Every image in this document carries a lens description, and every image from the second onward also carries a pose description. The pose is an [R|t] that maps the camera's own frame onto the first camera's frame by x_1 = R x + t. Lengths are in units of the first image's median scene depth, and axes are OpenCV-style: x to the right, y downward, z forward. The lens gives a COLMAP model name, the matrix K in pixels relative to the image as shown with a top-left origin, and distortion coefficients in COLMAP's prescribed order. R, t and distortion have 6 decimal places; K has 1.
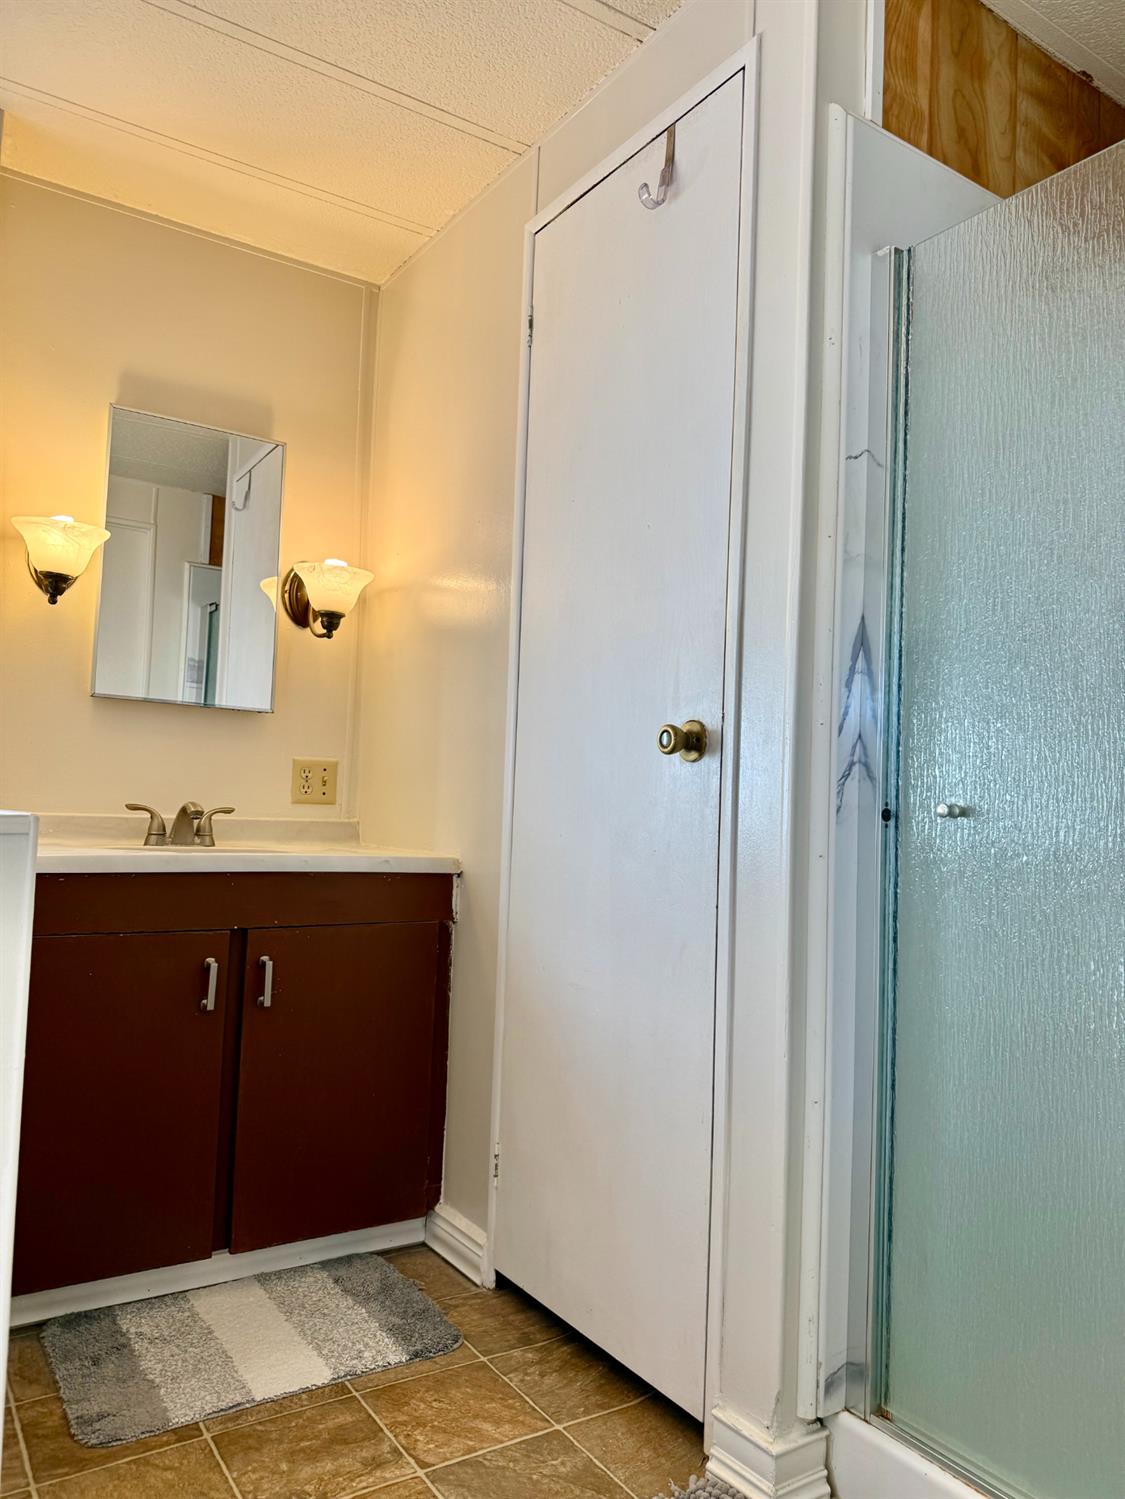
lens RADIAL K [[1054.4, 0, 557.2], [0, 1054.4, 745.5], [0, 0, 1]] dist [0.138133, -0.238791]
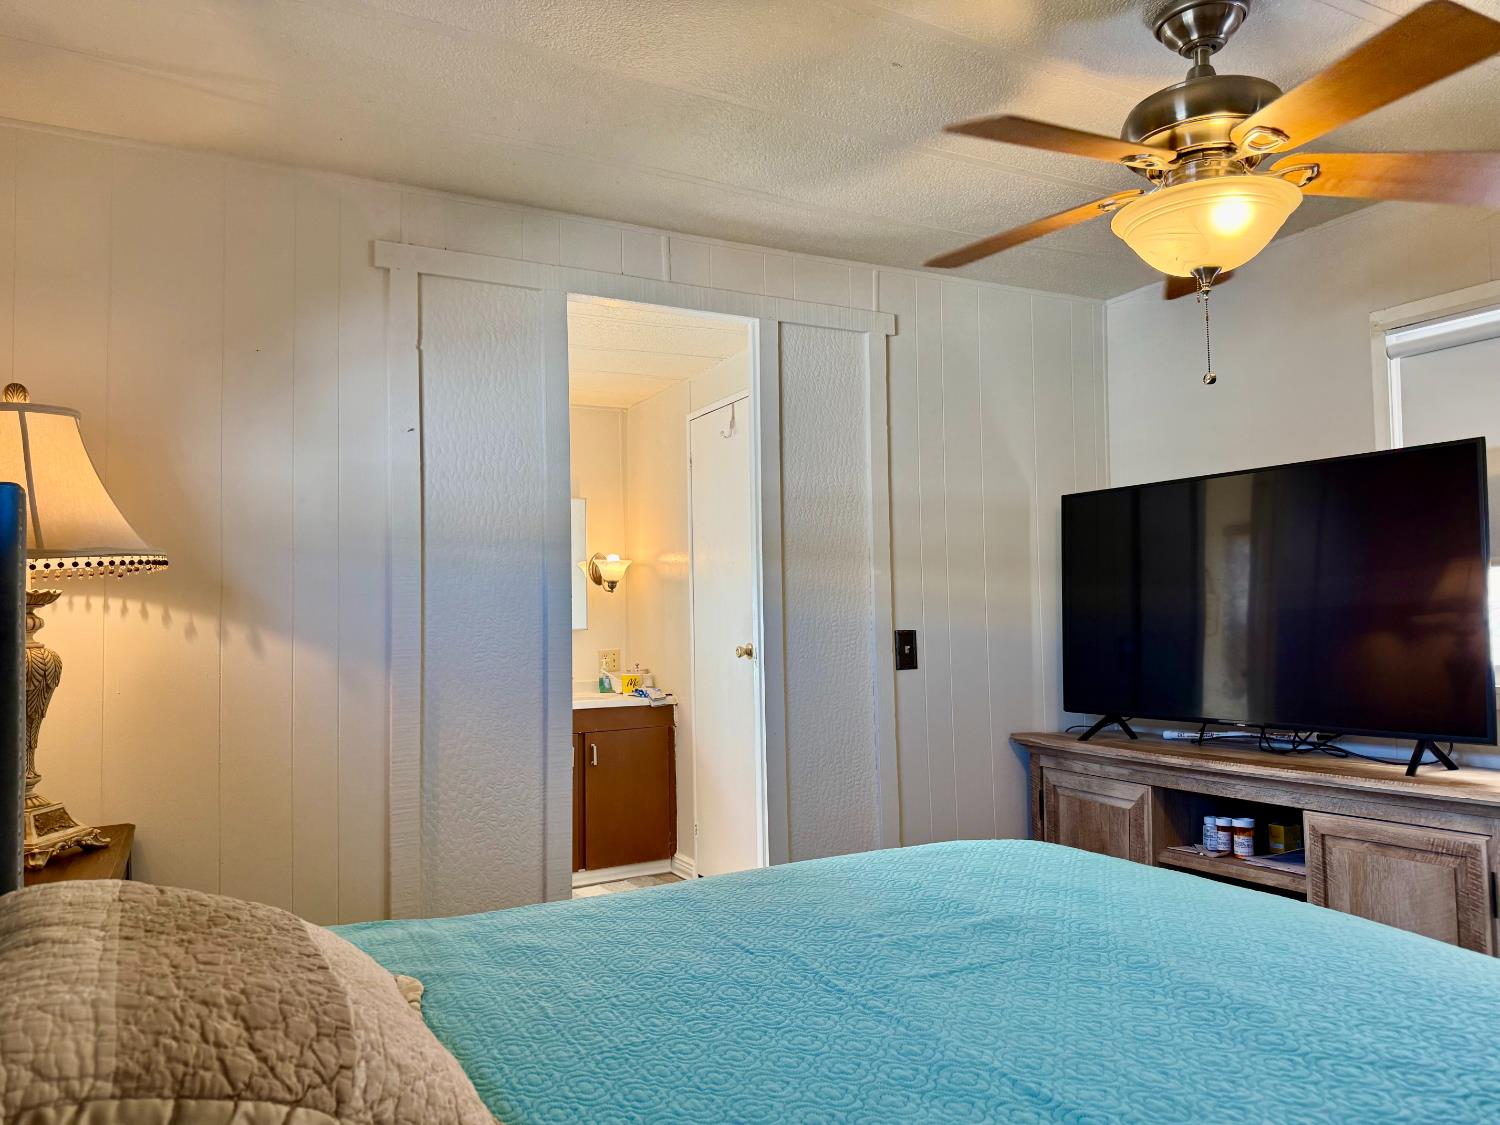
lens RADIAL K [[1055.1, 0, 750.0], [0, 1055.1, 562.5], [0, 0, 1]] dist [0.138133, -0.238791]
pose [[0.993640, -0.061185, -0.094535, 0.291399], [0.061640, 0.998097, 0.001903, -0.170449], [0.094239, -0.007718, 0.995520, -1.190746]]
